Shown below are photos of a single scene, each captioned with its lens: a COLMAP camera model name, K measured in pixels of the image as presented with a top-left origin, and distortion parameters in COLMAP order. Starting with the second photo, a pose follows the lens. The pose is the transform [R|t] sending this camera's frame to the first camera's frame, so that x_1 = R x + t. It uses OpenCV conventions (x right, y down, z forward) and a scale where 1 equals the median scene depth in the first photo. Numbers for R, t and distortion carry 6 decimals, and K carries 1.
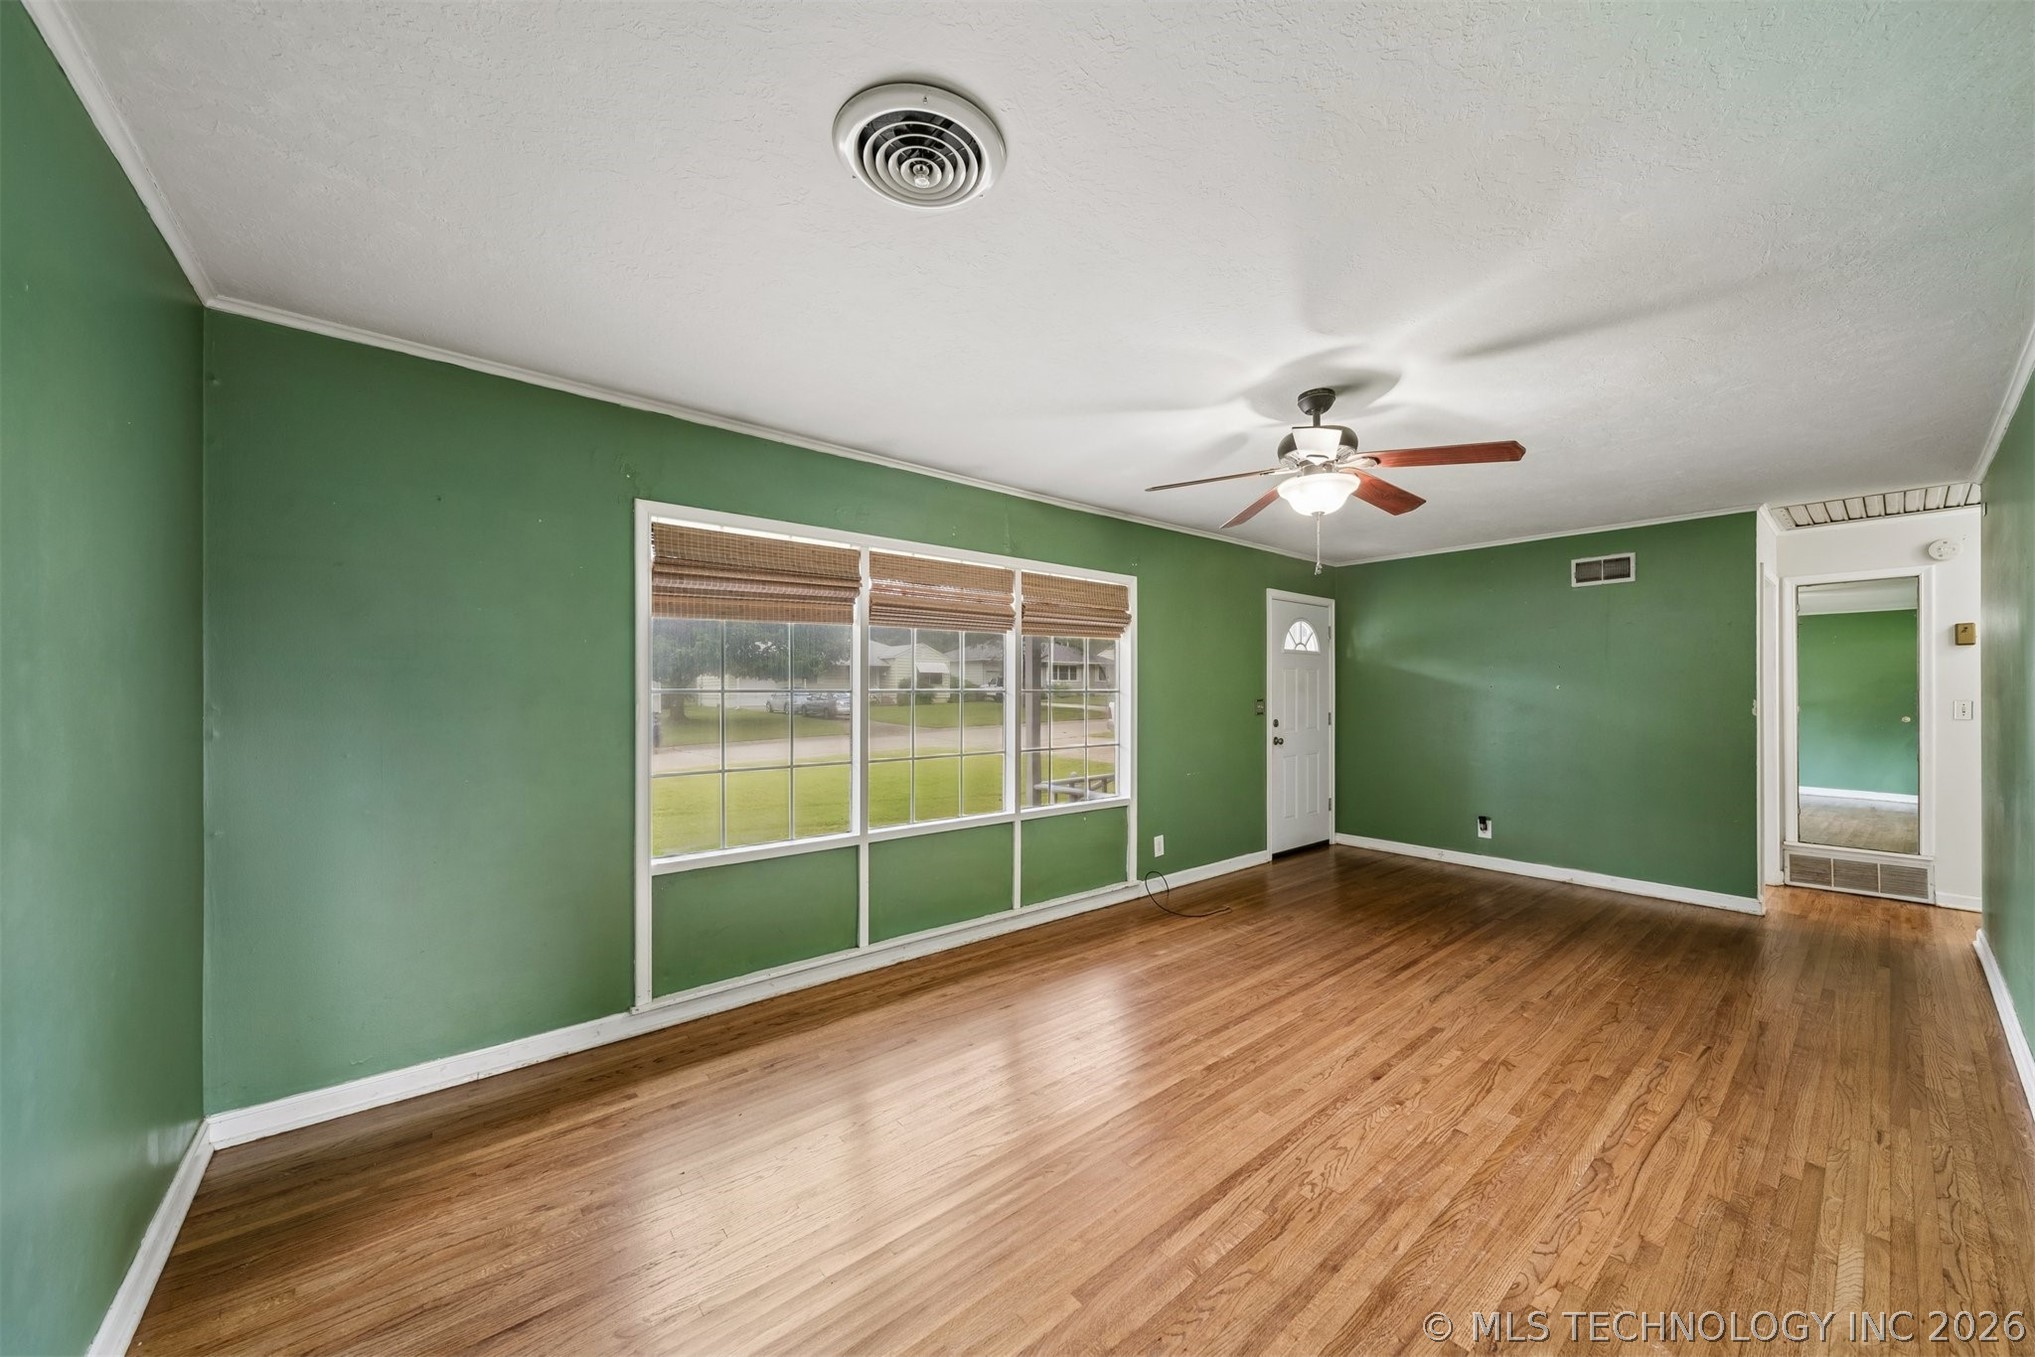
lens RADIAL K [[832.2, 0, 1007.9], [0, 832.2, 682.9], [0, 0, 1]] dist [0.016927, 0.000411]
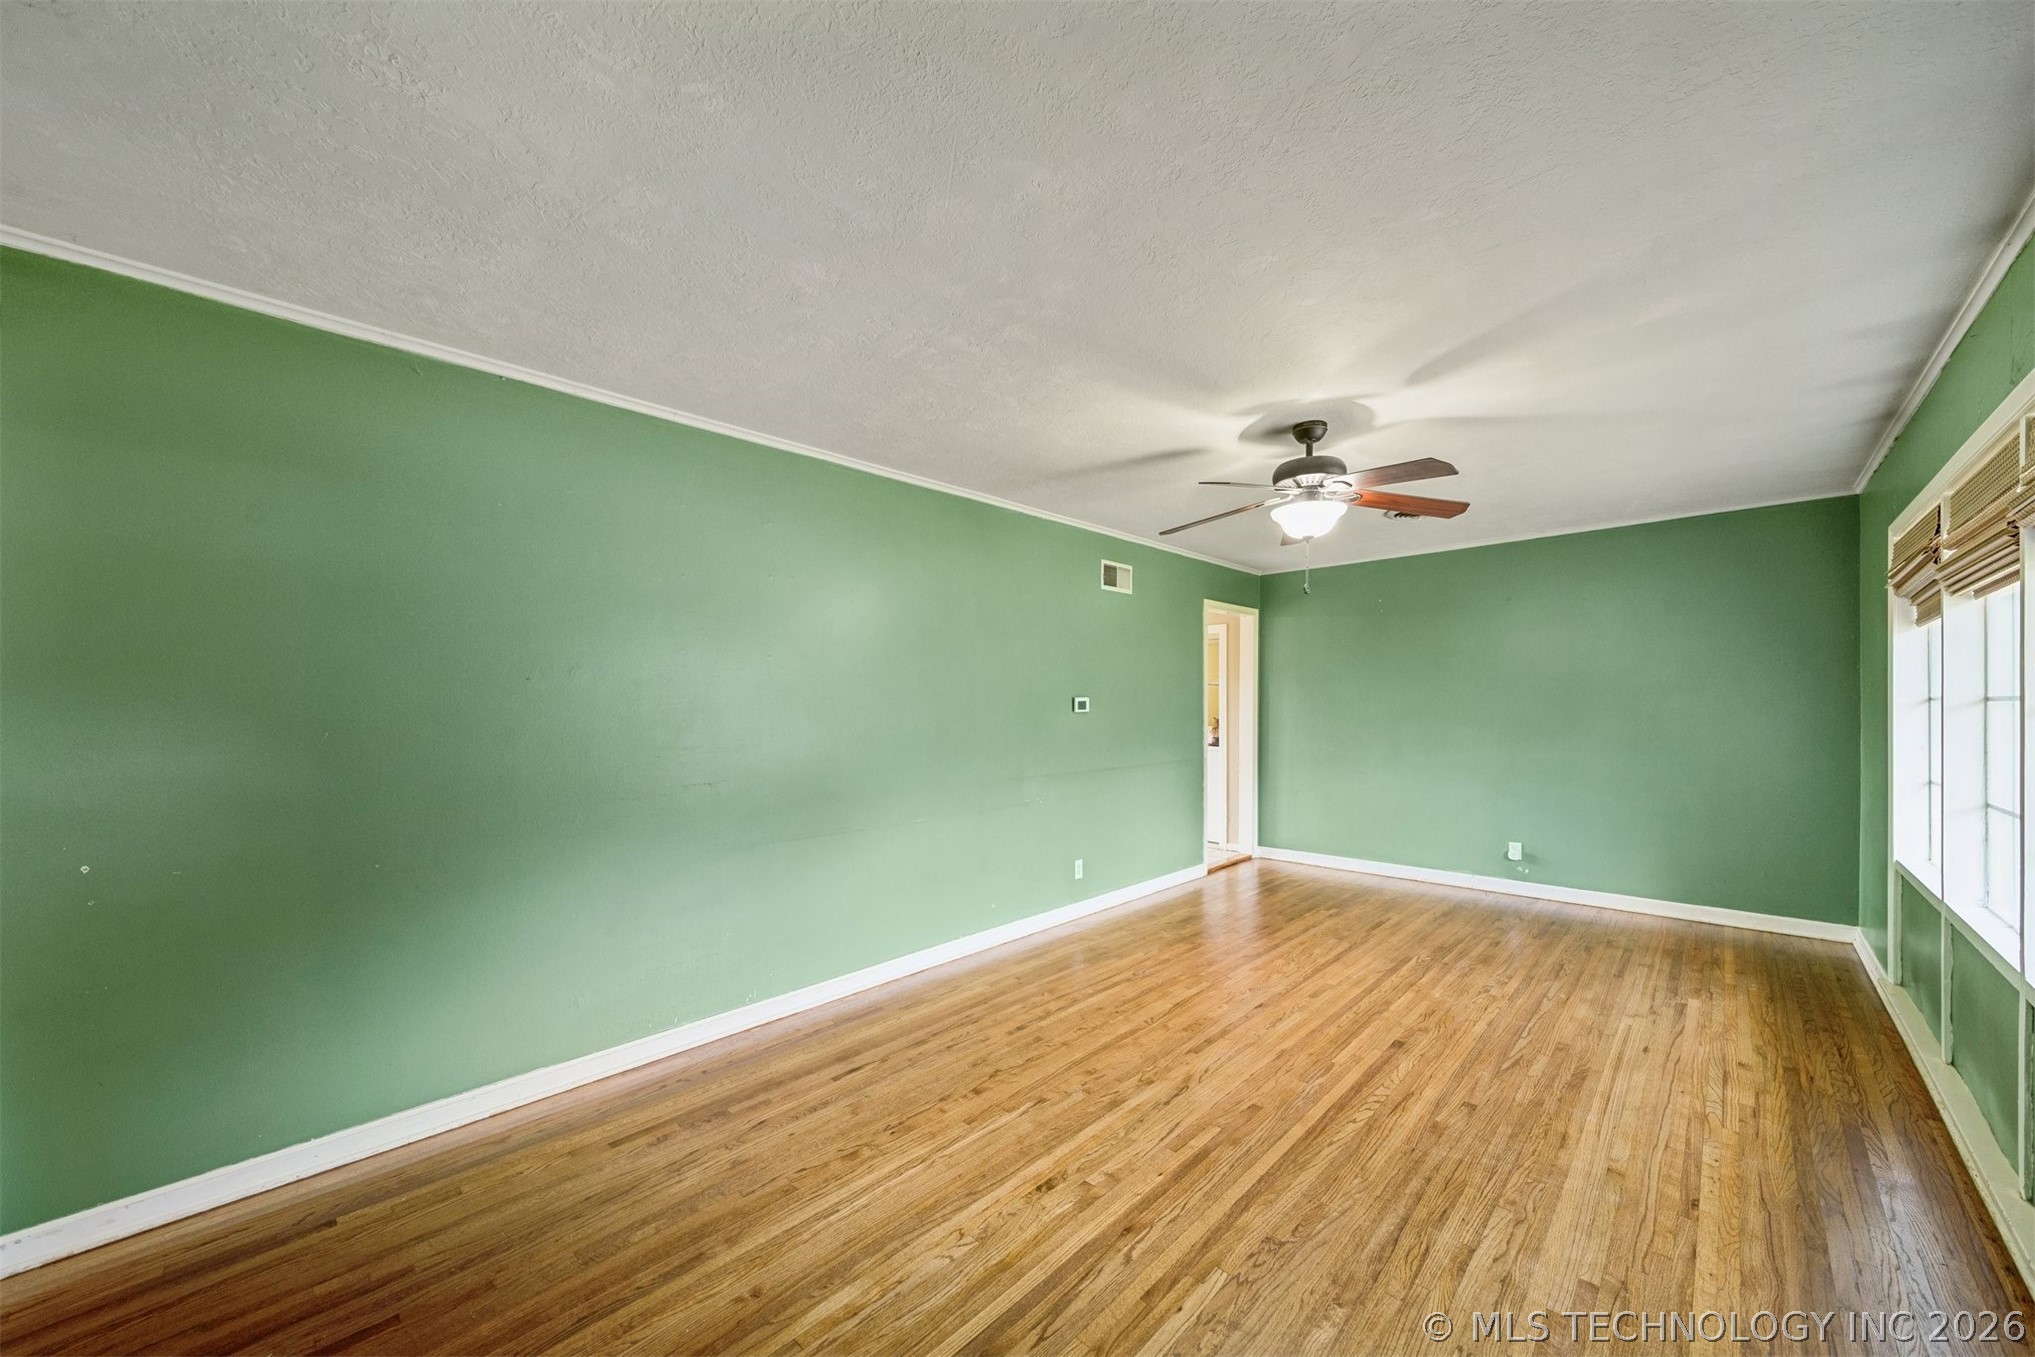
lens RADIAL K [[832.2, 0, 1009.3], [0, 832.2, 691.4], [0, 0, 1]] dist [0.016927, 0.000411]
pose [[-0.994758, -0.004760, -0.102144, 0.663192], [-0.003079, 0.999857, -0.016608, 0.012114], [0.102208, -0.016206, -0.994631, 1.563286]]
